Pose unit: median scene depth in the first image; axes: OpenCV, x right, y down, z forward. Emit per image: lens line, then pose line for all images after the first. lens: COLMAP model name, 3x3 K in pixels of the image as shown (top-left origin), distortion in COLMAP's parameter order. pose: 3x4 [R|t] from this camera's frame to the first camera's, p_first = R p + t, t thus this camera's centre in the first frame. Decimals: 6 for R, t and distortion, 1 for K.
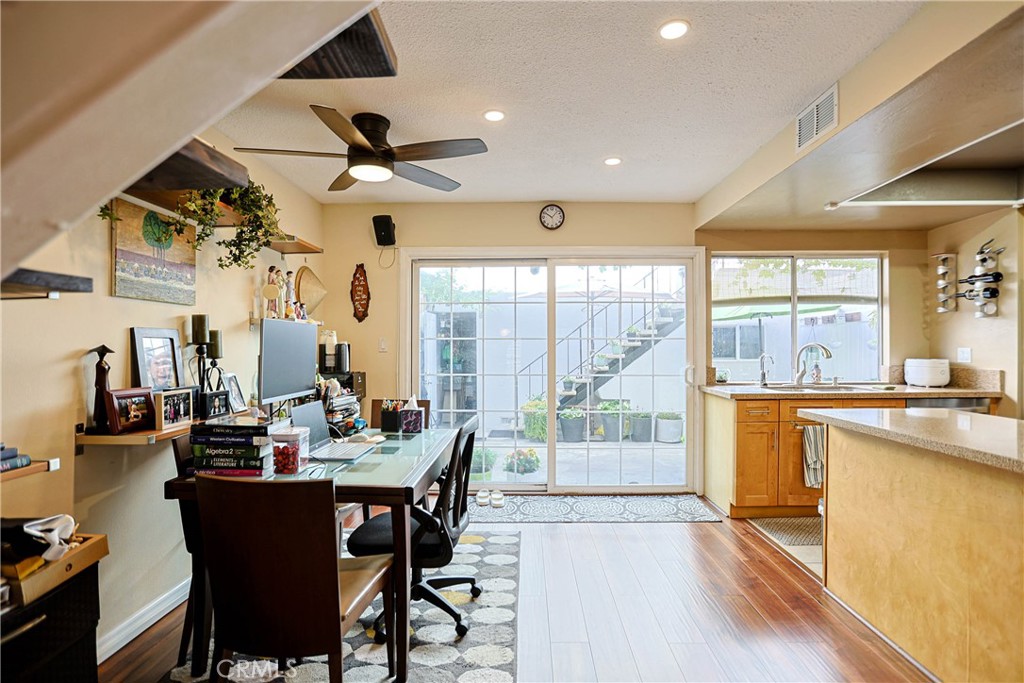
lens RADIAL K [[501.3, 0, 522.0], [0, 501.3, 343.2], [0, 0, 1]] dist [-0.052391, 0.020499]
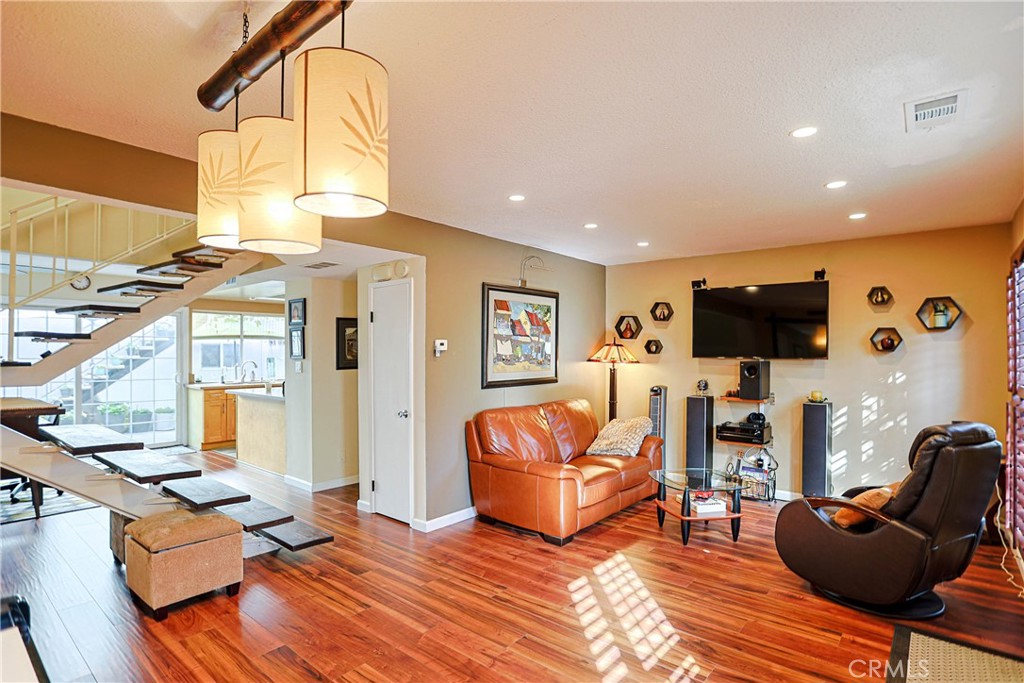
lens RADIAL K [[513.2, 0, 516.5], [0, 513.2, 359.4], [0, 0, 1]] dist [-0.033773, 0.011938]
pose [[0.624659, -0.007991, 0.780857, -0.391532], [-0.009911, 0.999786, 0.018161, -0.060052], [-0.780835, -0.019083, 0.624446, -1.302754]]
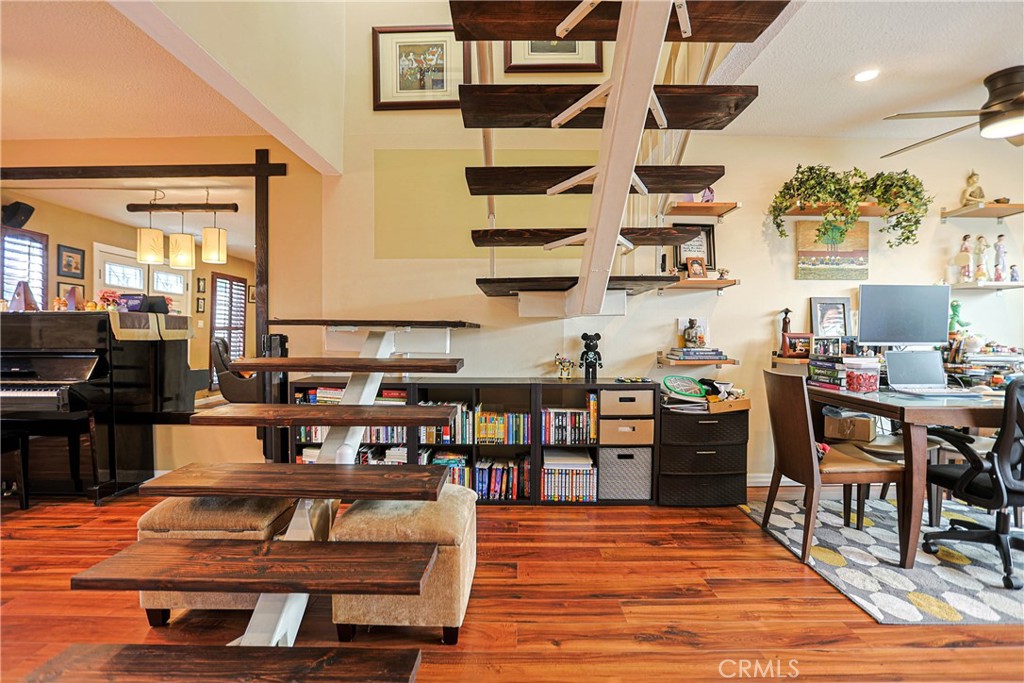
lens RADIAL K [[501.3, 0, 519.7], [0, 501.3, 340.1], [0, 0, 1]] dist [-0.052391, 0.020499]
pose [[0.001031, 0.020875, -0.999782, 0.524877], [0.003727, 0.999775, 0.020879, 0.044819], [0.999993, -0.003748, 0.000953, 0.017906]]
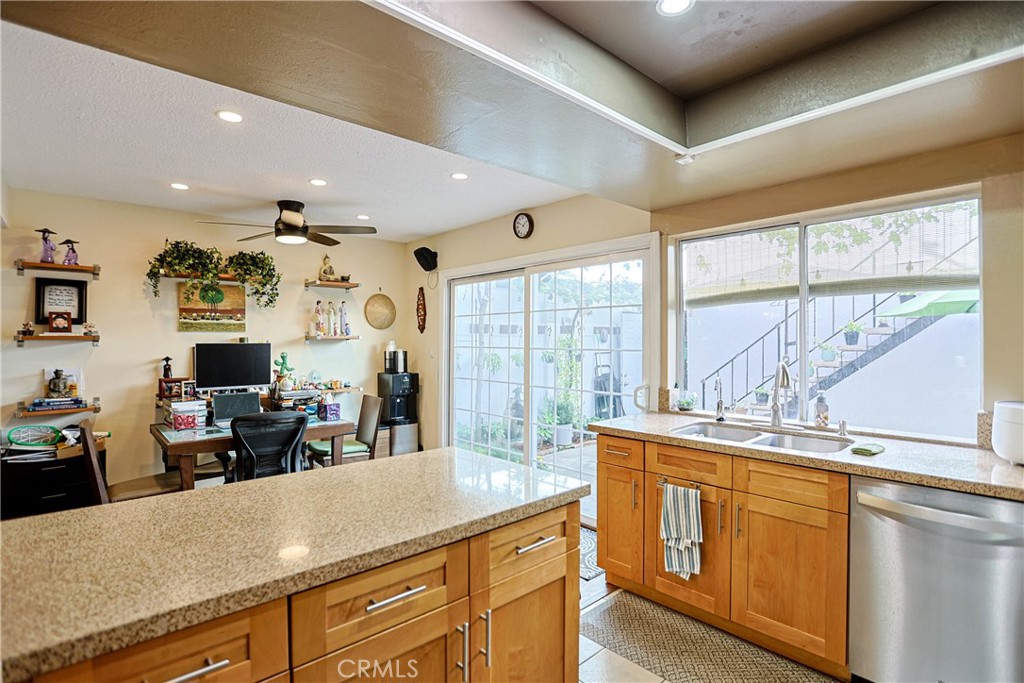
lens RADIAL K [[501.3, 0, 508.6], [0, 501.3, 341.7], [0, 0, 1]] dist [-0.052391, 0.020499]
pose [[0.679331, 0.003165, -0.733825, 0.933727], [0.005716, 0.999938, 0.009605, -0.039424], [0.733809, -0.010720, 0.679271, 0.365850]]
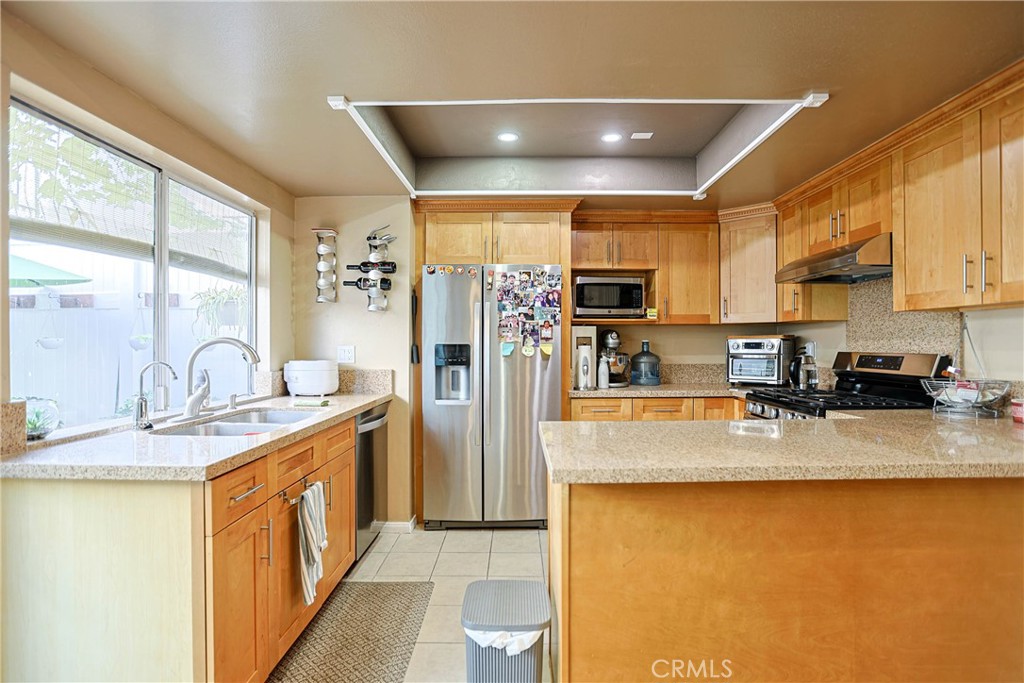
lens RADIAL K [[501.3, 0, 509.0], [0, 501.3, 343.8], [0, 0, 1]] dist [-0.052391, 0.020499]
pose [[-0.002638, 0.004396, 0.999987, 0.040765], [-0.001702, 0.999989, -0.004401, 0.010291], [-0.999995, -0.001713, -0.002631, 0.781099]]
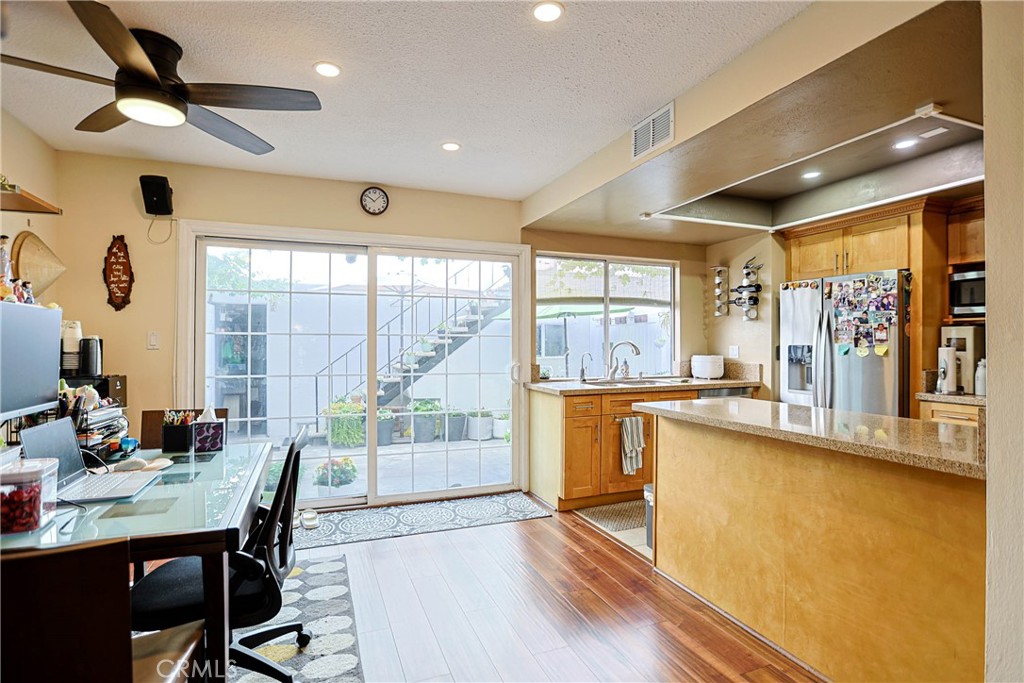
lens RADIAL K [[501.3, 0, 515.1], [0, 501.3, 340.0], [0, 0, 1]] dist [-0.052391, 0.020499]
pose [[0.921547, 0.006964, 0.388204, -0.069380], [-0.005878, 0.999975, -0.003984, 0.003446], [-0.388222, 0.001390, 0.921565, 0.087074]]
